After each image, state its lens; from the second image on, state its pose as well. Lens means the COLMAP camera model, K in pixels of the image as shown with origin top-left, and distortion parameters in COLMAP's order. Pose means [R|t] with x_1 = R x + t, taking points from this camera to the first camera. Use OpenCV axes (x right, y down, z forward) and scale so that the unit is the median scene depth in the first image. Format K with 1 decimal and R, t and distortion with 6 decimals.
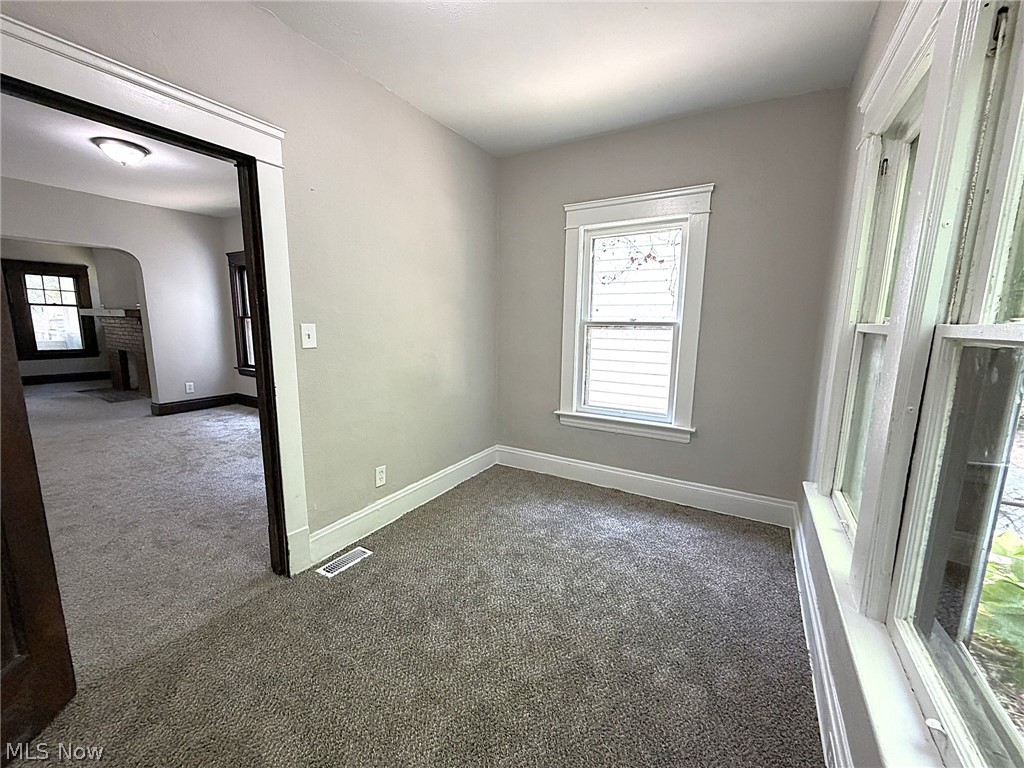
lens RADIAL K [[410.6, 0, 507.2], [0, 410.6, 387.1], [0, 0, 1]] dist [-0.001965, -0.000748]
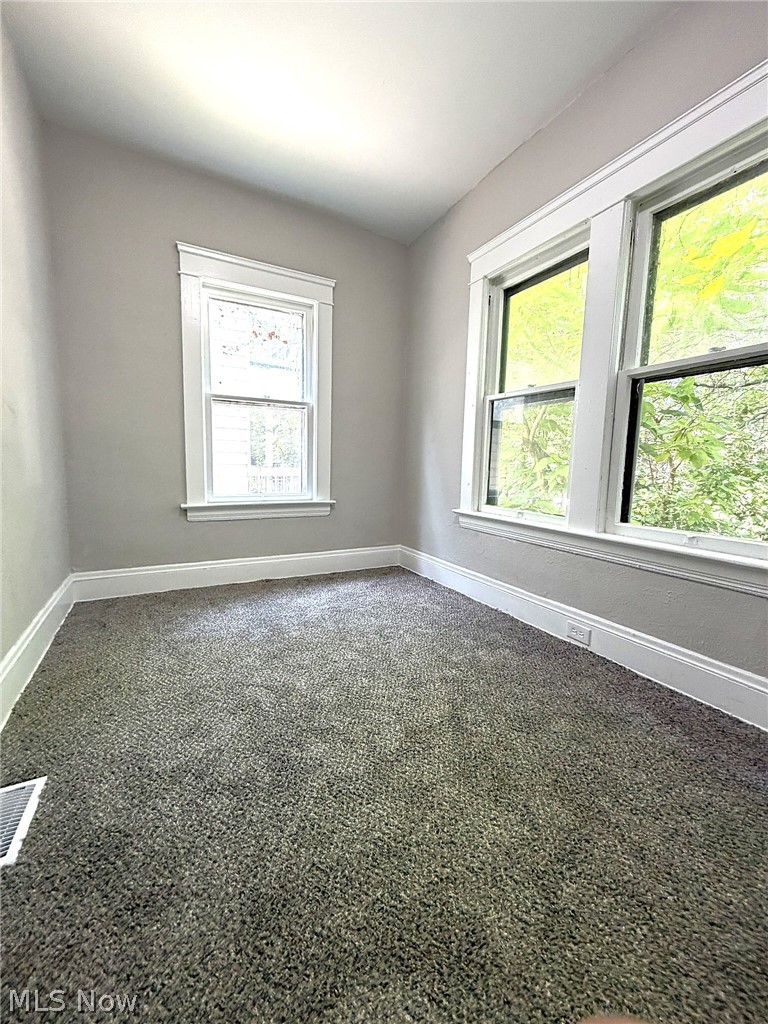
lens RADIAL K [[410.6, 0, 381.3], [0, 410.6, 510.8], [0, 0, 1]] dist [-0.001965, -0.000748]
pose [[0.503897, -0.095492, 0.858469, -0.422131], [0.121183, 0.991856, 0.039199, 0.098600], [-0.855221, 0.084280, 0.511365, 0.317118]]
